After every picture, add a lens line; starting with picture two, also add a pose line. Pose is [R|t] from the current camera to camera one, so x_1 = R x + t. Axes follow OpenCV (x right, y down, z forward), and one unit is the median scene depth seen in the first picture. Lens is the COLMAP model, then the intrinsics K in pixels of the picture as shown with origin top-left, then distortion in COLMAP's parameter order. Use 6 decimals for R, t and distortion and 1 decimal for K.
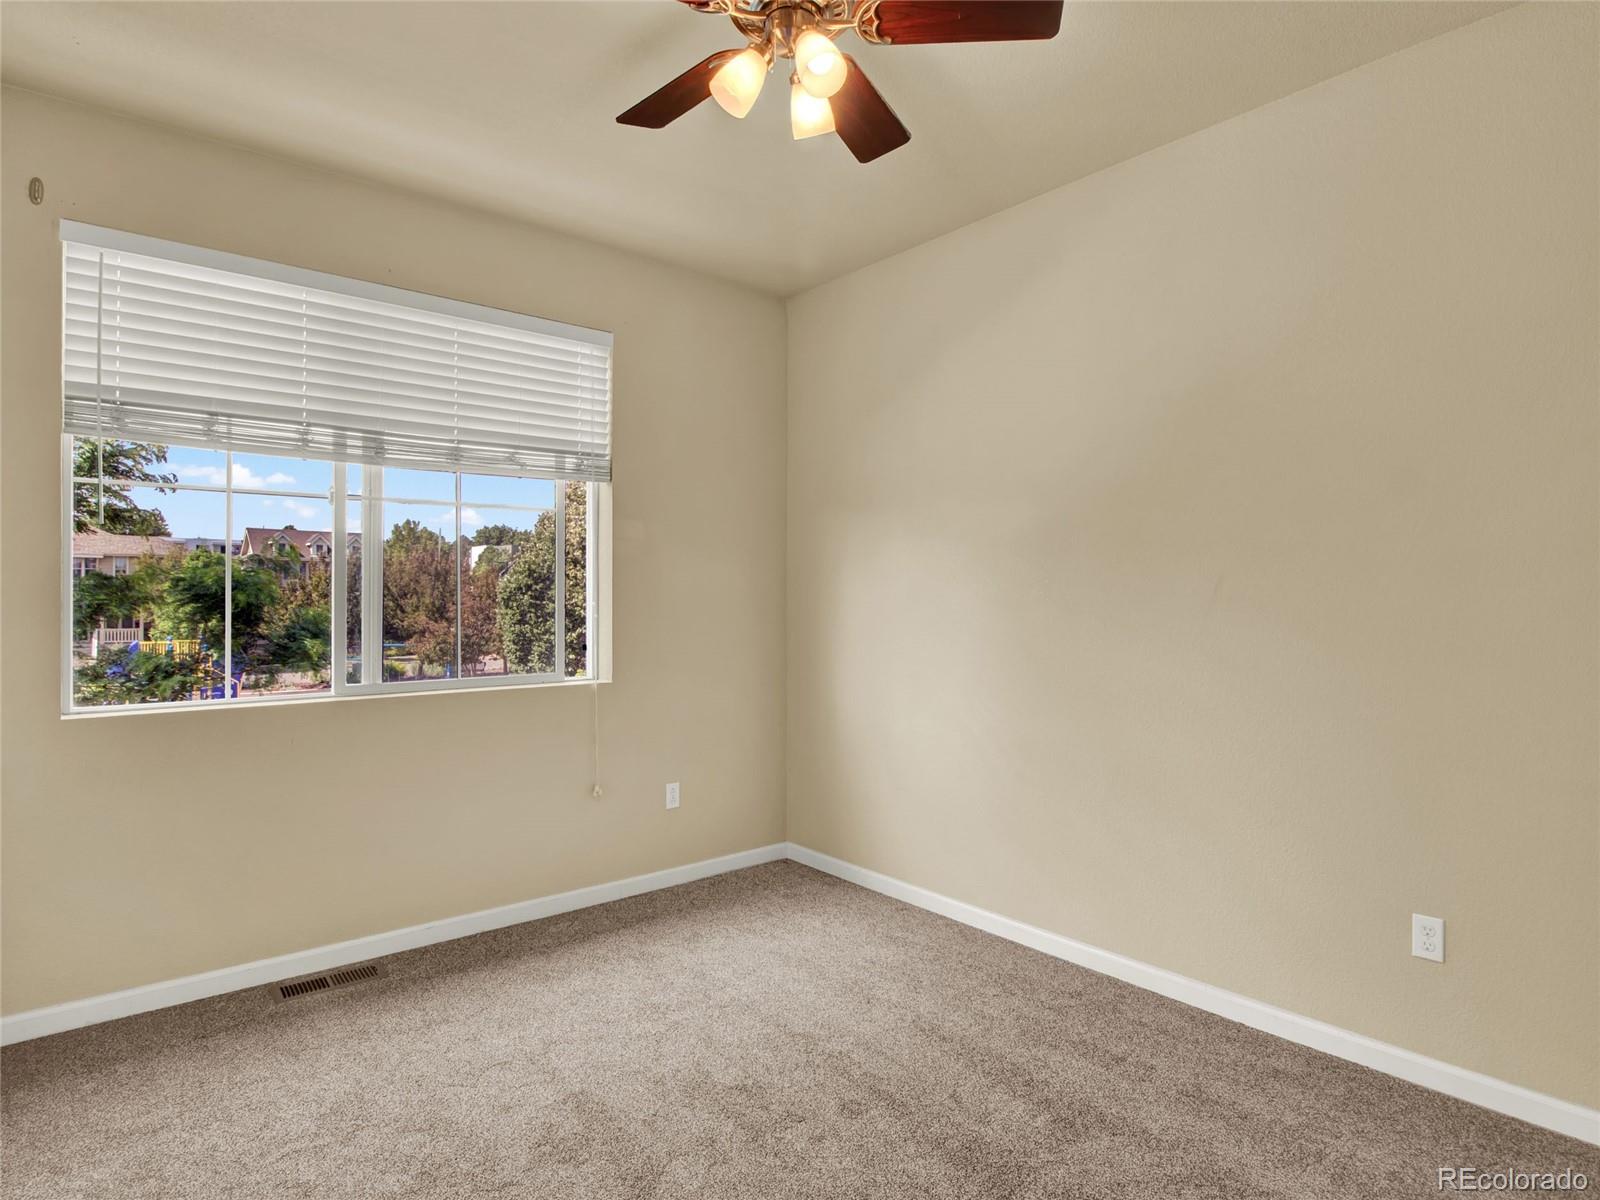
lens RADIAL K [[856.7, 0, 780.0], [0, 856.7, 578.3], [0, 0, 1]] dist [-0.015234, -0.001767]
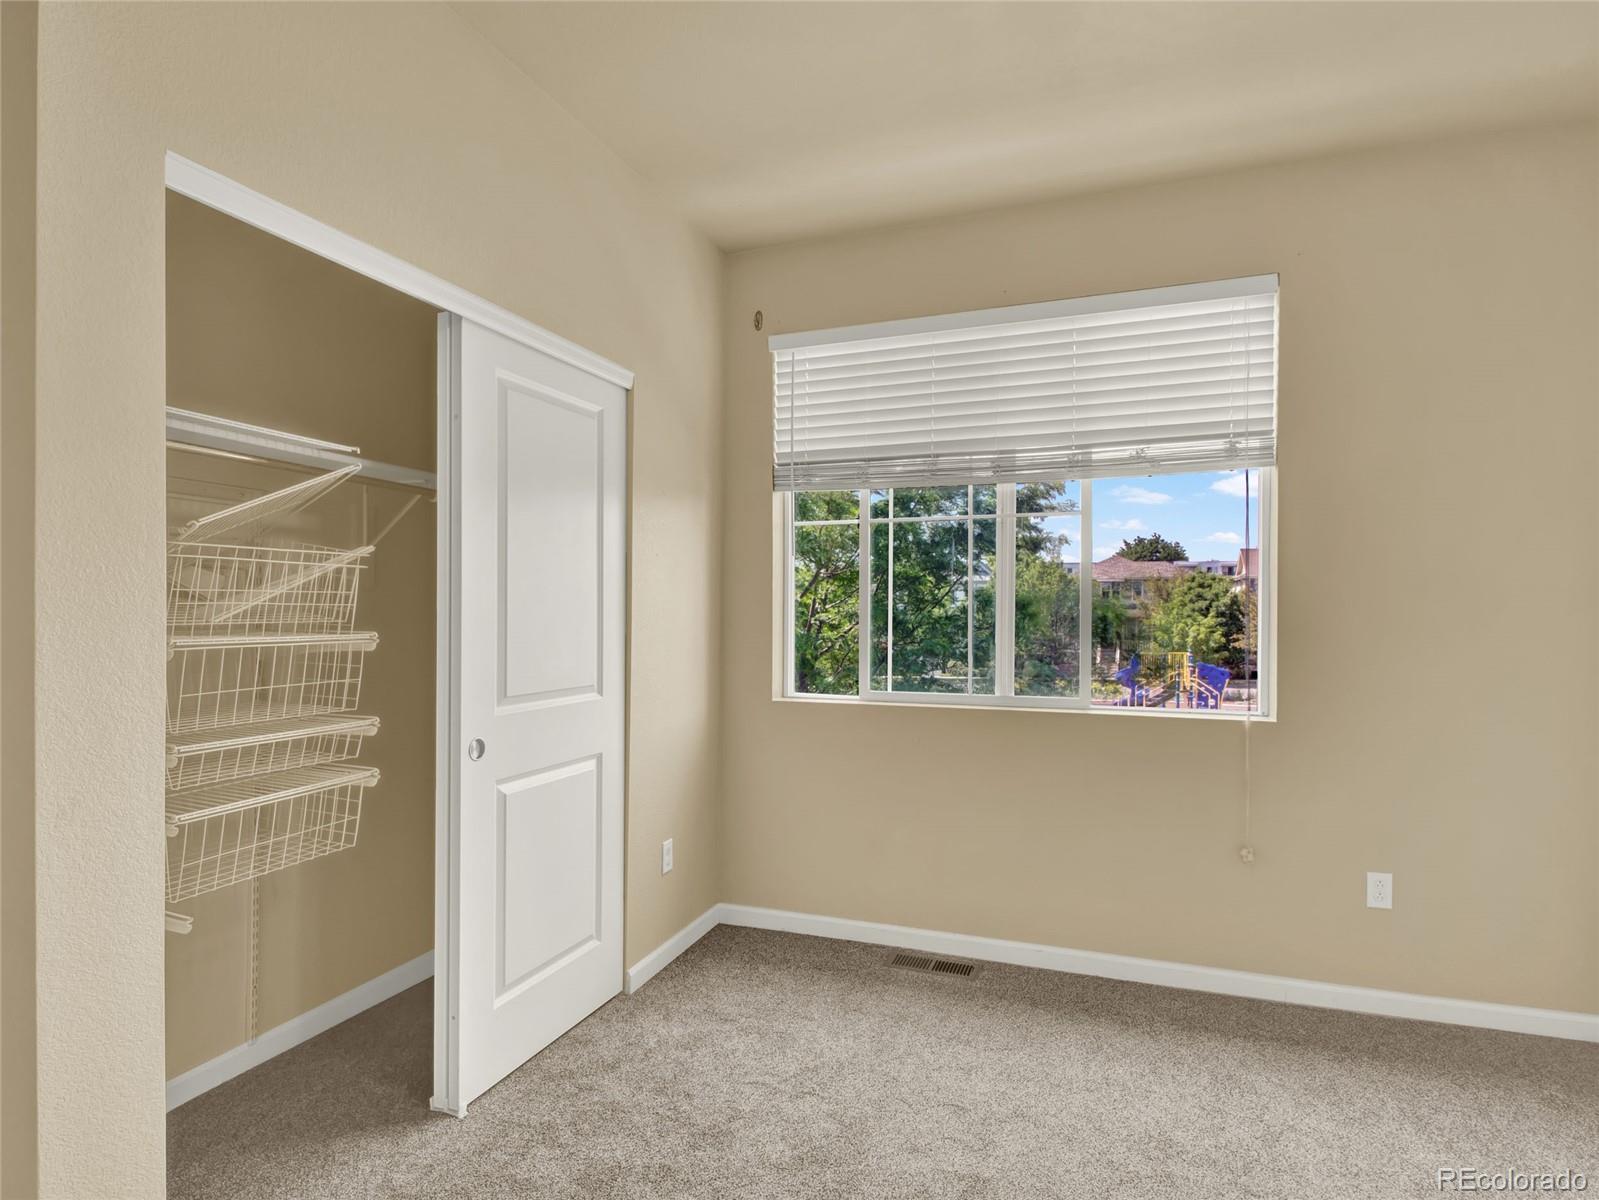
lens RADIAL K [[842.2, 0, 799.5], [0, 842.2, 600.0], [0, 0, 1]] dist [0.018824, -0.021591]
pose [[0.516051, -0.013255, -0.856455, 0.305990], [0.016910, 0.999843, -0.005284, 0.010244], [0.856391, -0.011756, 0.516194, 0.294690]]
